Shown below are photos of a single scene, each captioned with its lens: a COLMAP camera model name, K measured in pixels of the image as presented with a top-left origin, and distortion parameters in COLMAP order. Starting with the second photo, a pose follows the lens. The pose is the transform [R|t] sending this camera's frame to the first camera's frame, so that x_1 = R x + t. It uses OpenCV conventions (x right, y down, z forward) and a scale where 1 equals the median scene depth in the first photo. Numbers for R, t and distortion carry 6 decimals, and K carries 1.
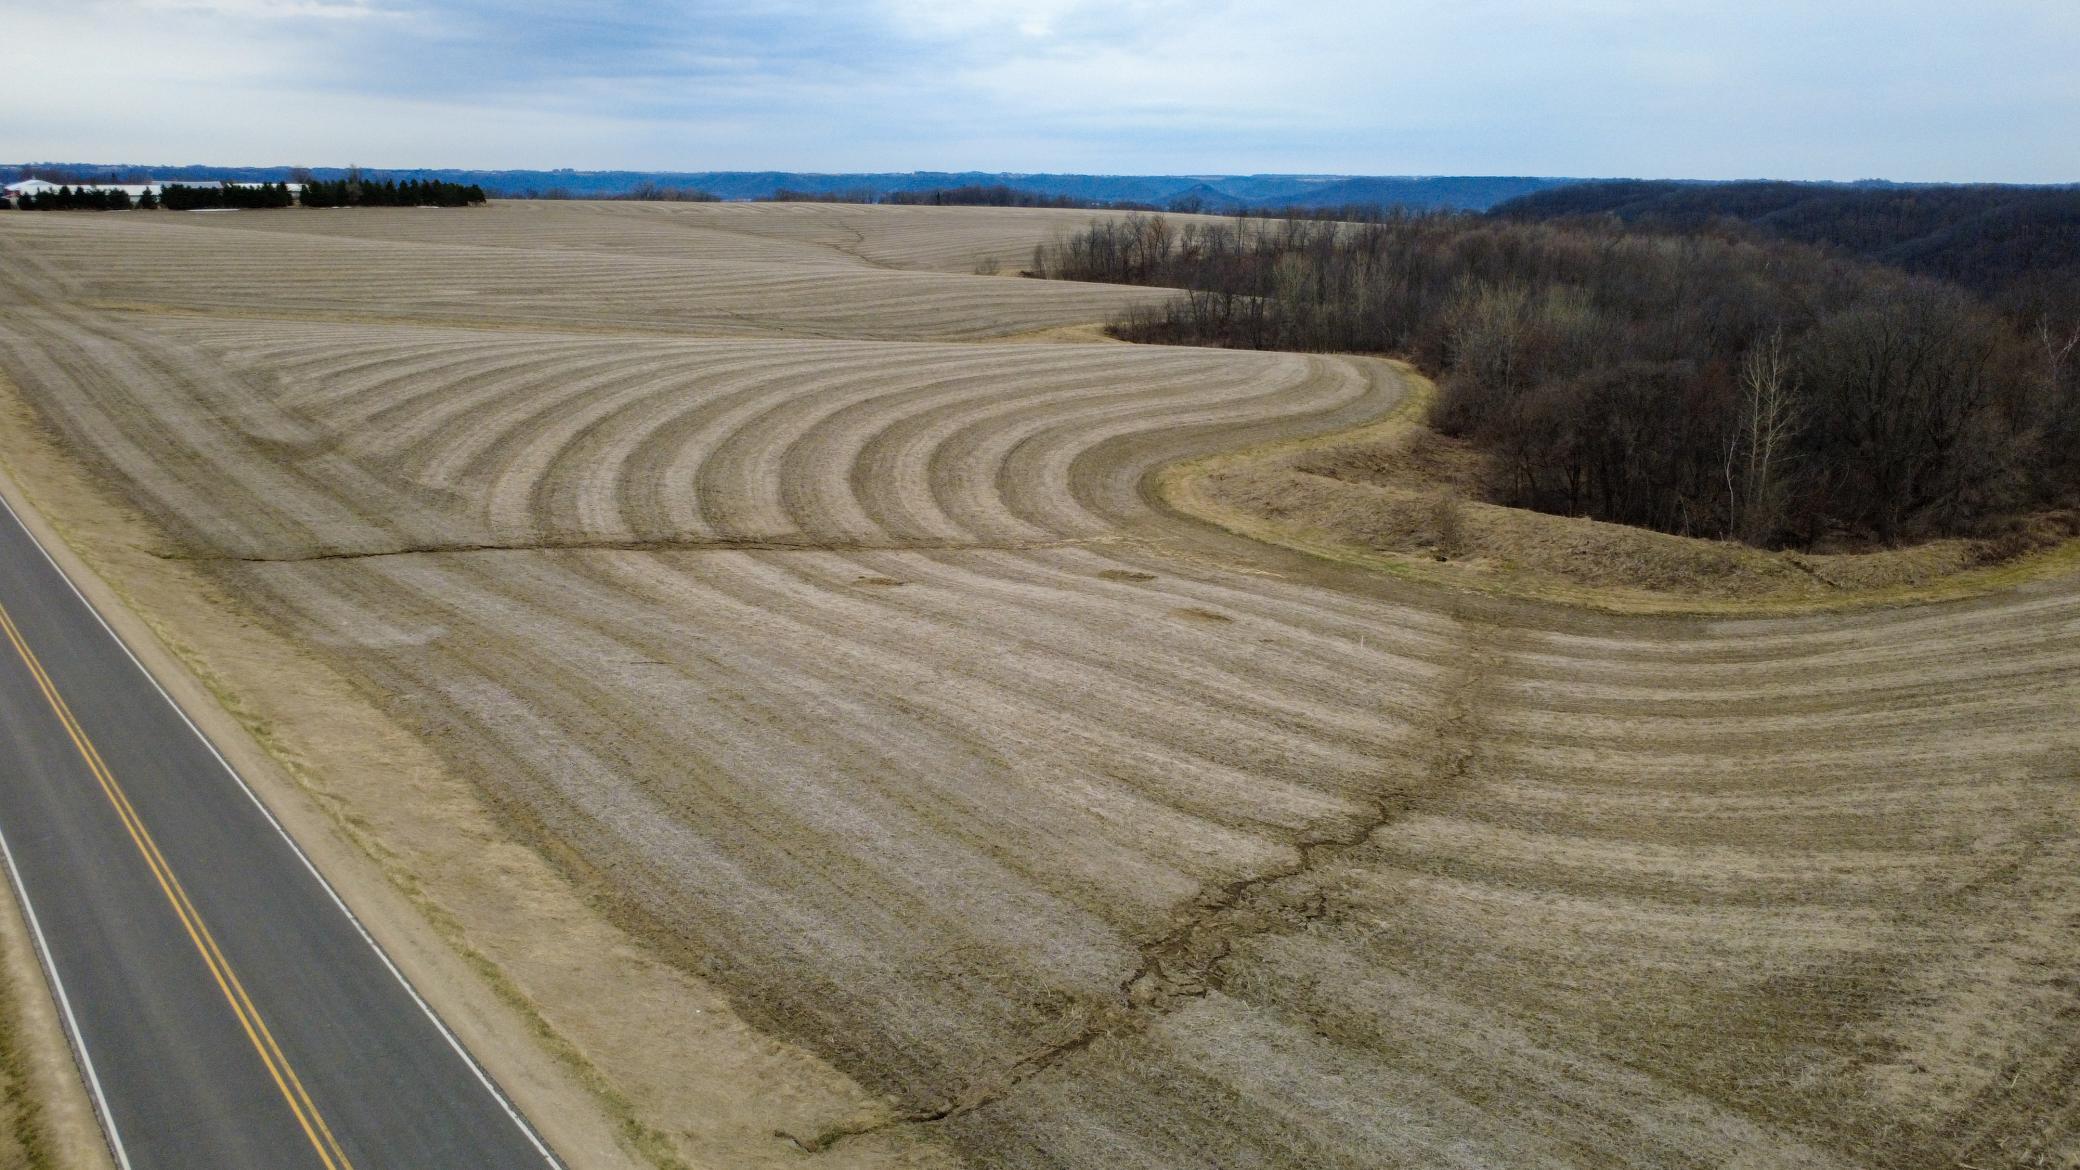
lens RADIAL K [[1505.0, 0, 1036.2], [0, 1505.0, 576.7], [0, 0, 1]] dist [0.002400, -0.002816]
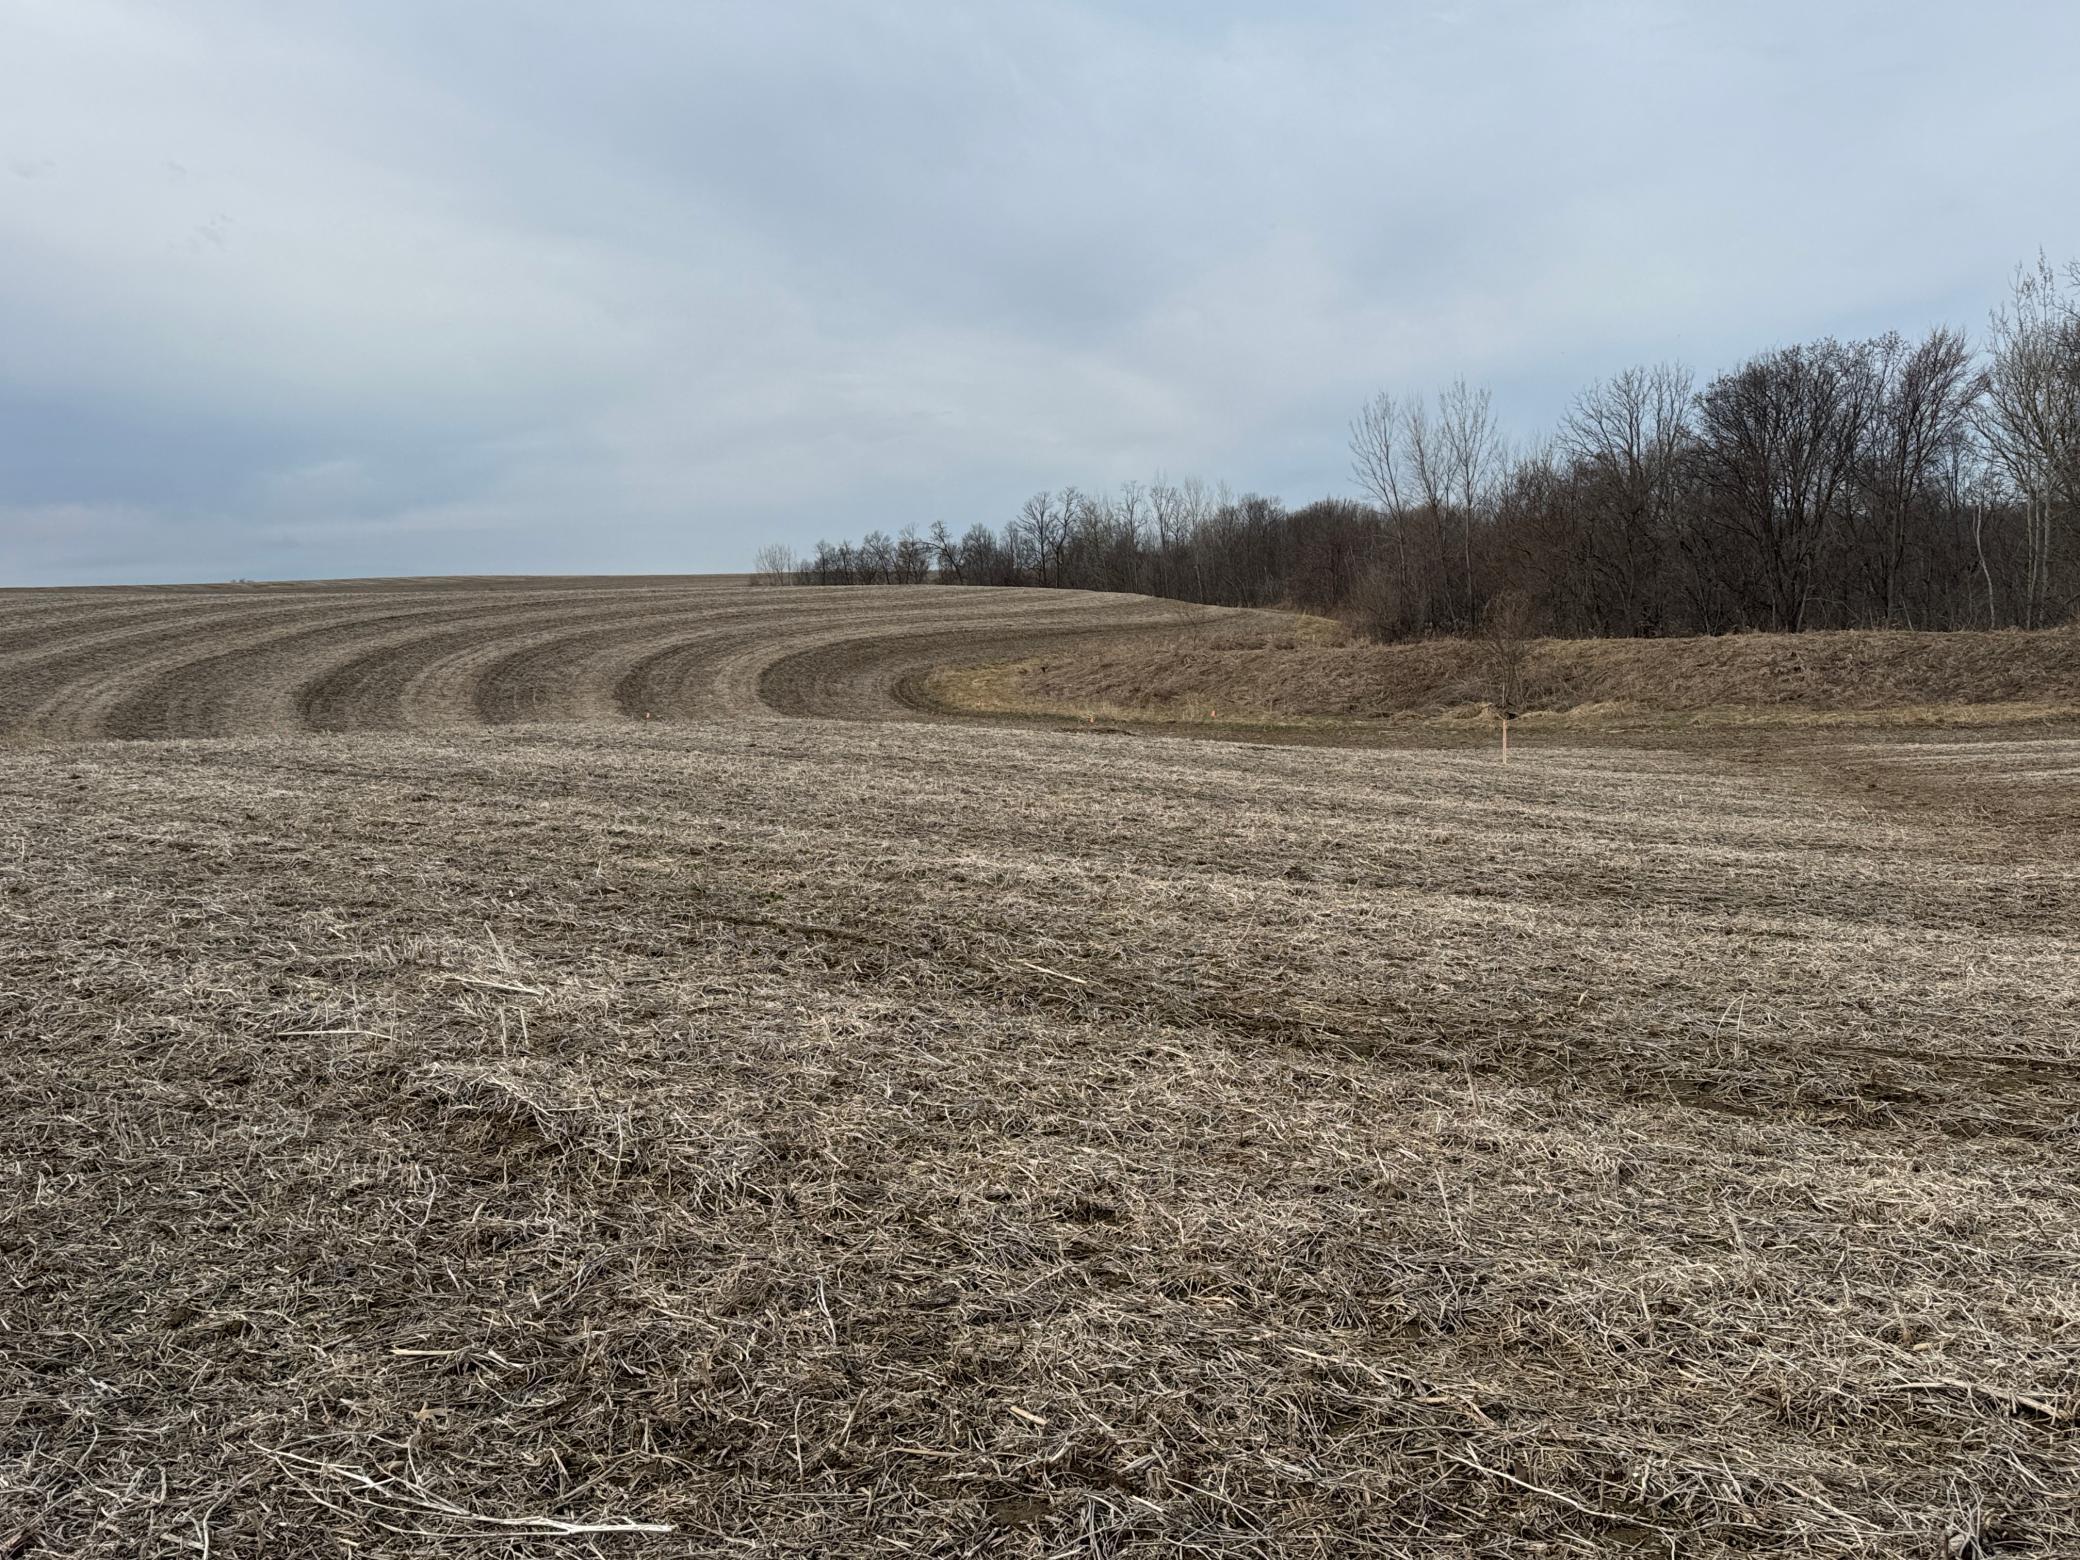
lens RADIAL K [[1756.1, 0, 1046.7], [0, 1756.1, 791.9], [0, 0, 1]] dist [0.101204, -0.026428]
pose [[0.986395, -0.070781, 0.148373, 0.026537], [0.091515, 0.986204, -0.137938, 0.067665], [-0.136562, 0.149640, 0.979264, 0.386100]]
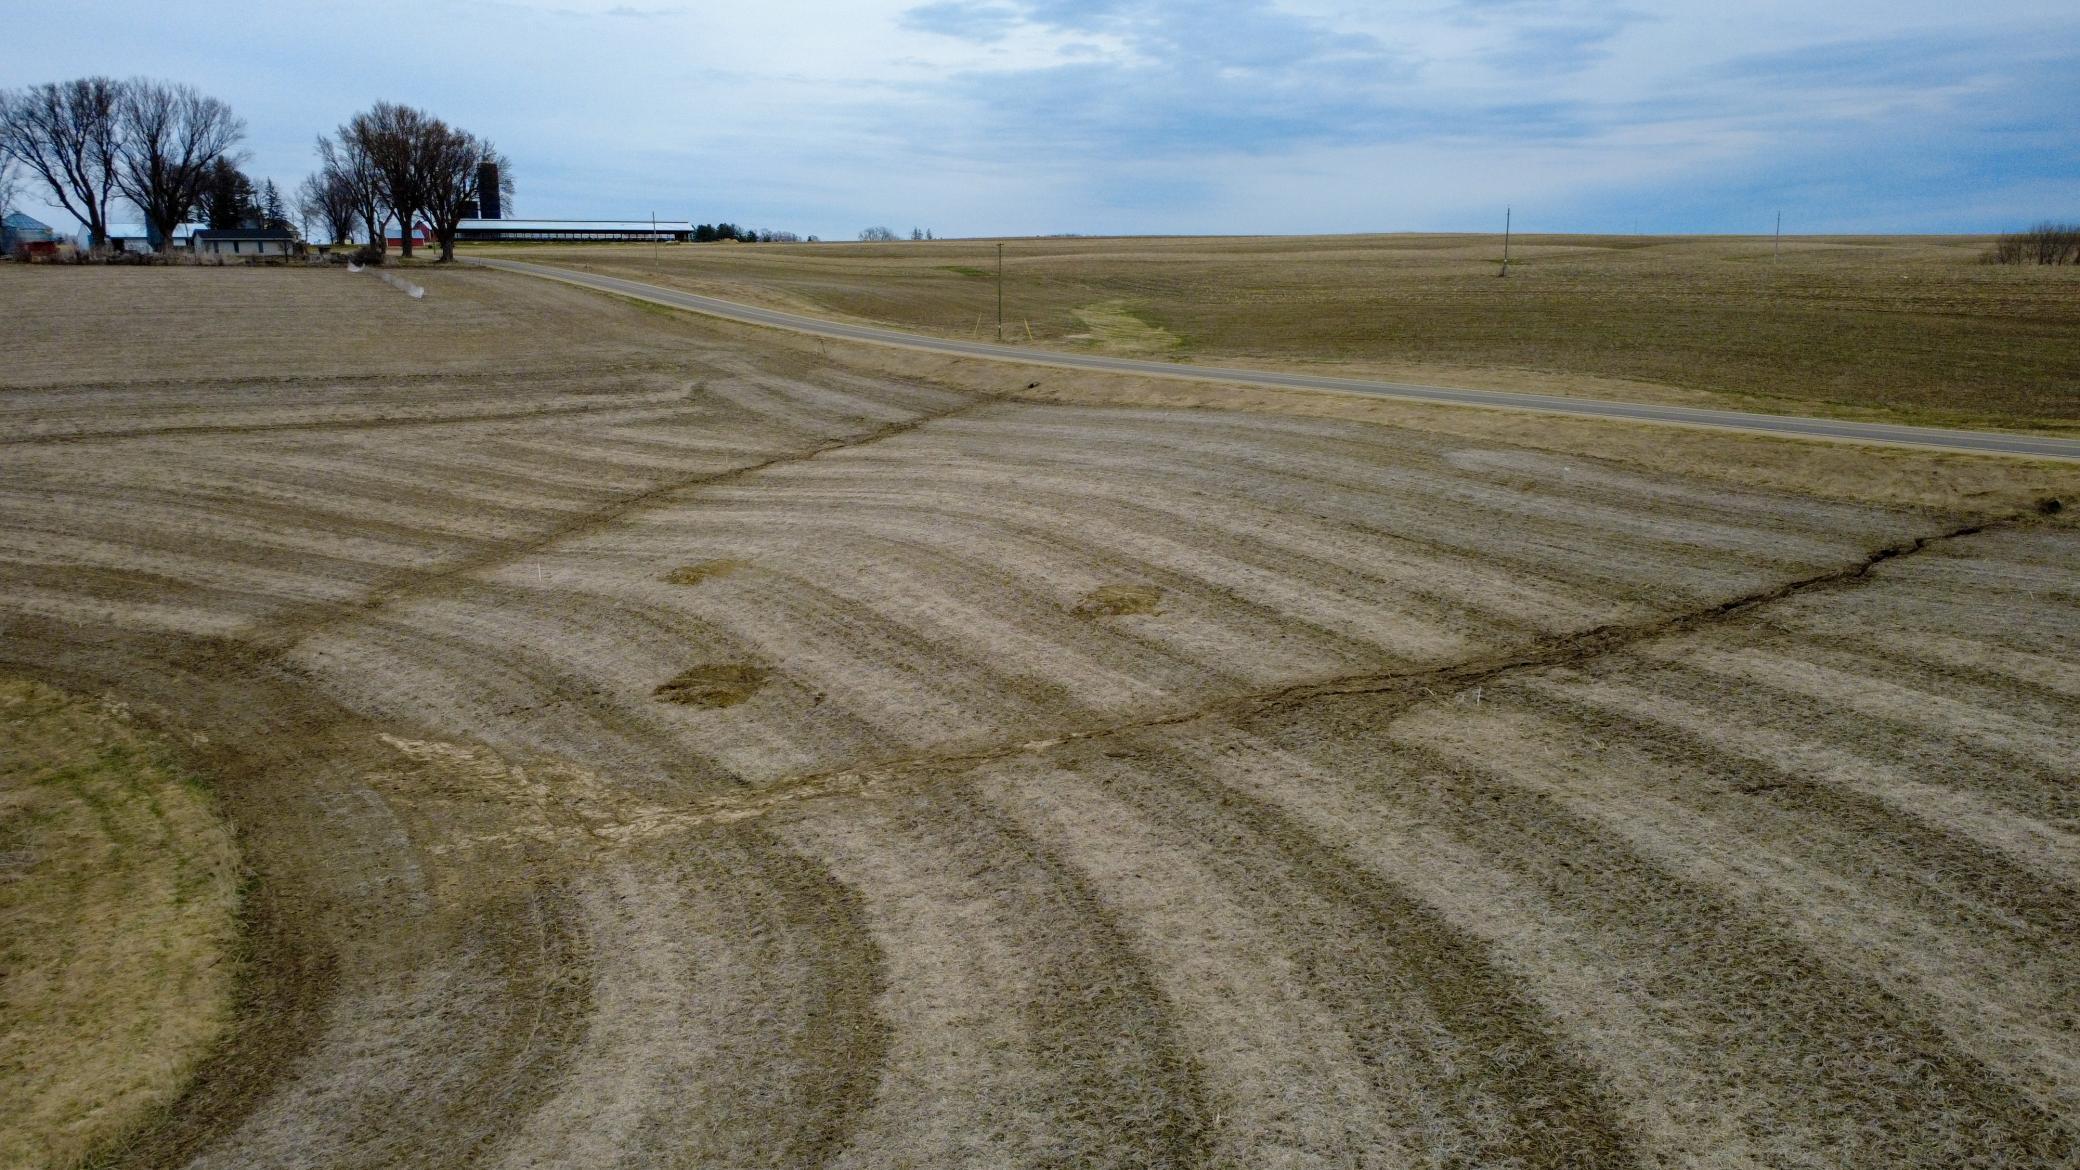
lens RADIAL K [[1505.0, 0, 1040.3], [0, 1505.0, 584.1], [0, 0, 1]] dist [0.002400, -0.002816]
pose [[-0.999983, 0.000497, 0.005845, -0.051270], [0.003130, 0.887888, 0.460048, -0.226587], [-0.004961, 0.460059, -0.887875, 1.153943]]
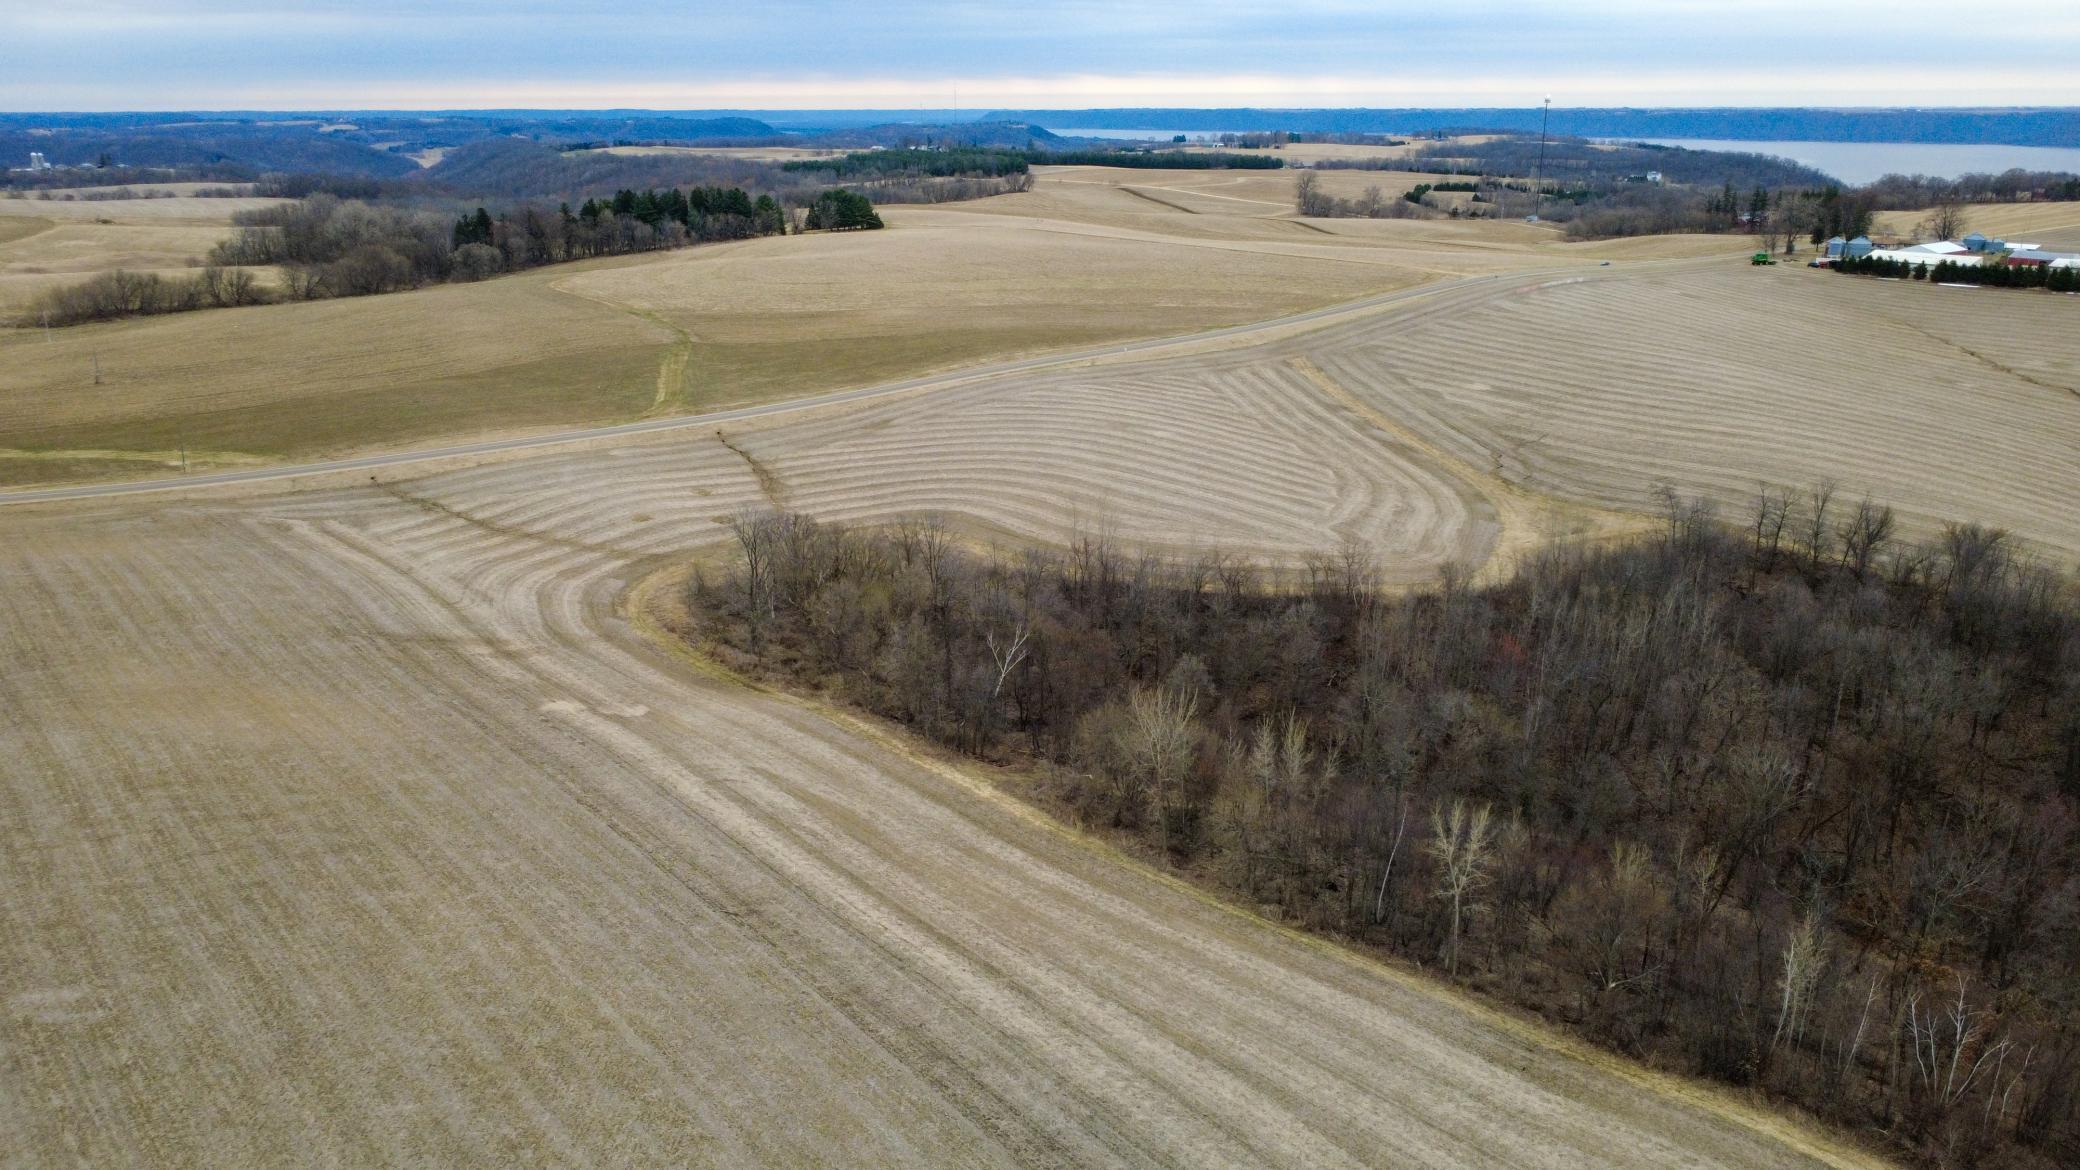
lens RADIAL K [[1505.0, 0, 1045.0], [0, 1505.0, 588.9], [0, 0, 1]] dist [0.002400, -0.002816]
pose [[-0.002331, 0.300014, -0.953932, 2.124194], [-0.256131, 0.921934, 0.290576, -0.651953], [0.966639, 0.245008, 0.074694, 1.088022]]
